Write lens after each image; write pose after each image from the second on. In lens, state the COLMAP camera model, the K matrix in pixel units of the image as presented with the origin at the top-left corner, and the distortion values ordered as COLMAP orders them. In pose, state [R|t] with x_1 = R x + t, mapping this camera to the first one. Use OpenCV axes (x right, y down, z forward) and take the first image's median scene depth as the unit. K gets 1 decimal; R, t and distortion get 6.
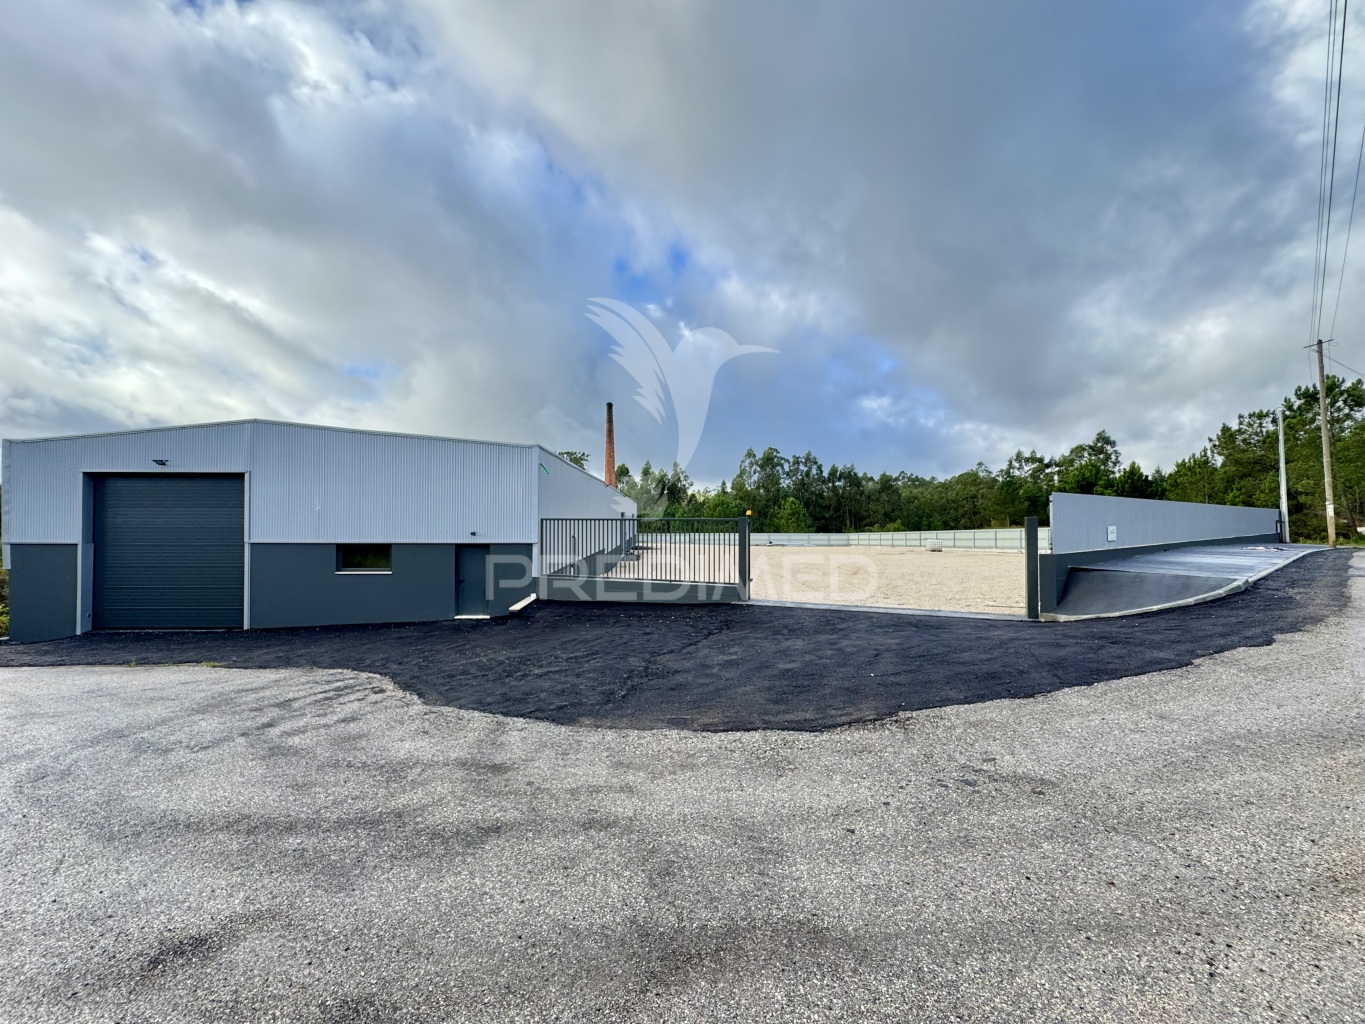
lens RADIAL K [[542.7, 0, 682.5], [0, 542.7, 512.0], [0, 0, 1]] dist [-0.002224, -0.000097]
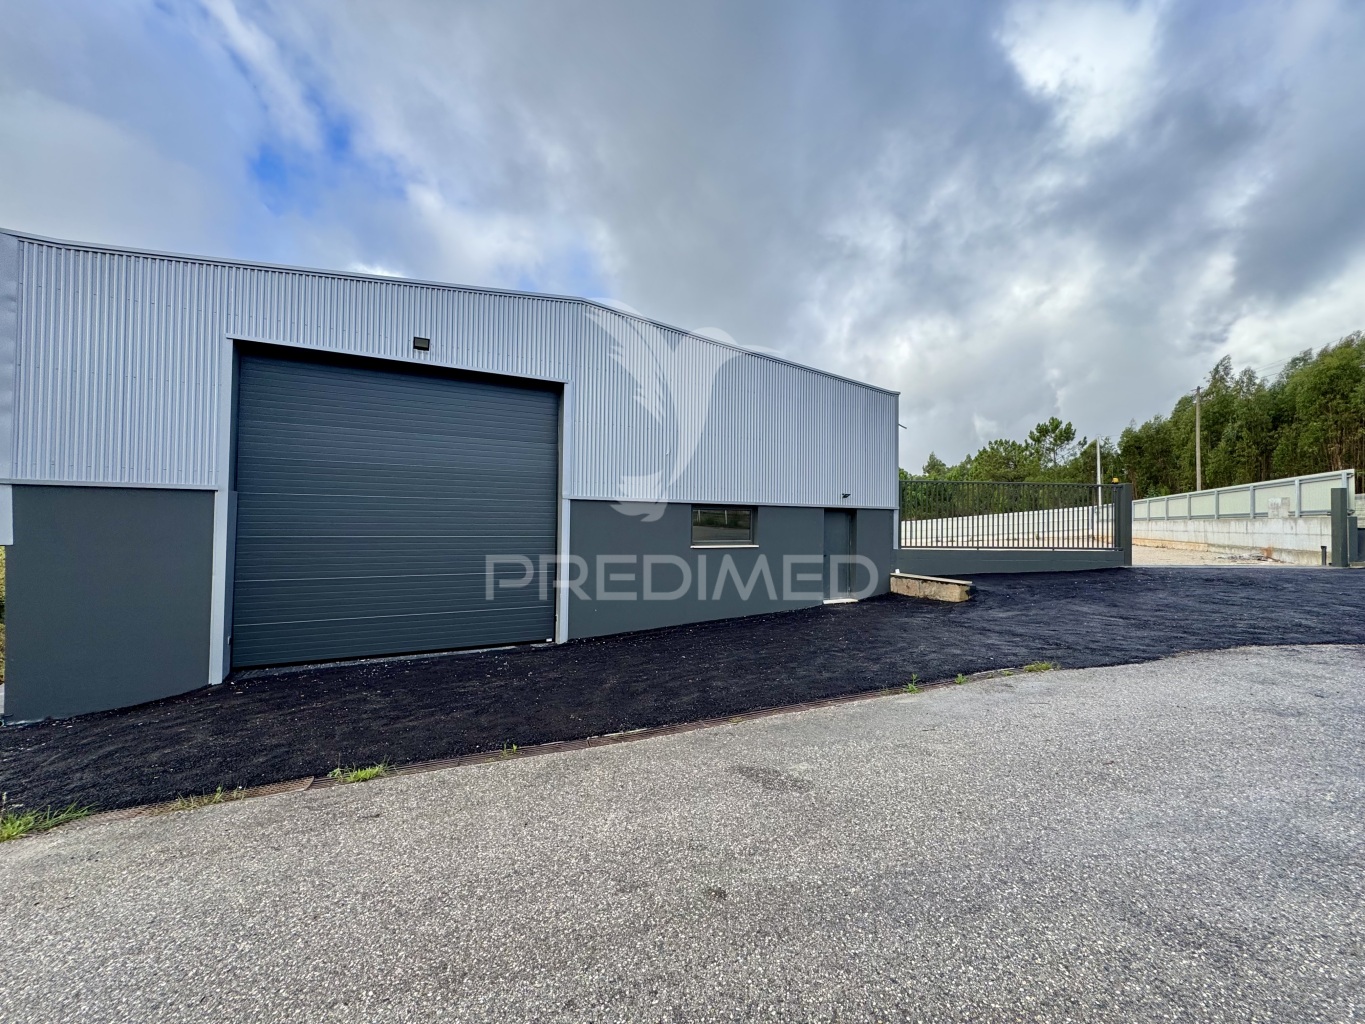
lens RADIAL K [[542.7, 0, 682.5], [0, 542.7, 512.0], [0, 0, 1]] dist [-0.002224, -0.000097]
pose [[0.894139, 0.017812, 0.447436, -0.958146], [-0.016939, 0.999839, -0.005953, 0.073320], [-0.447470, -0.002257, 0.894296, 0.399840]]
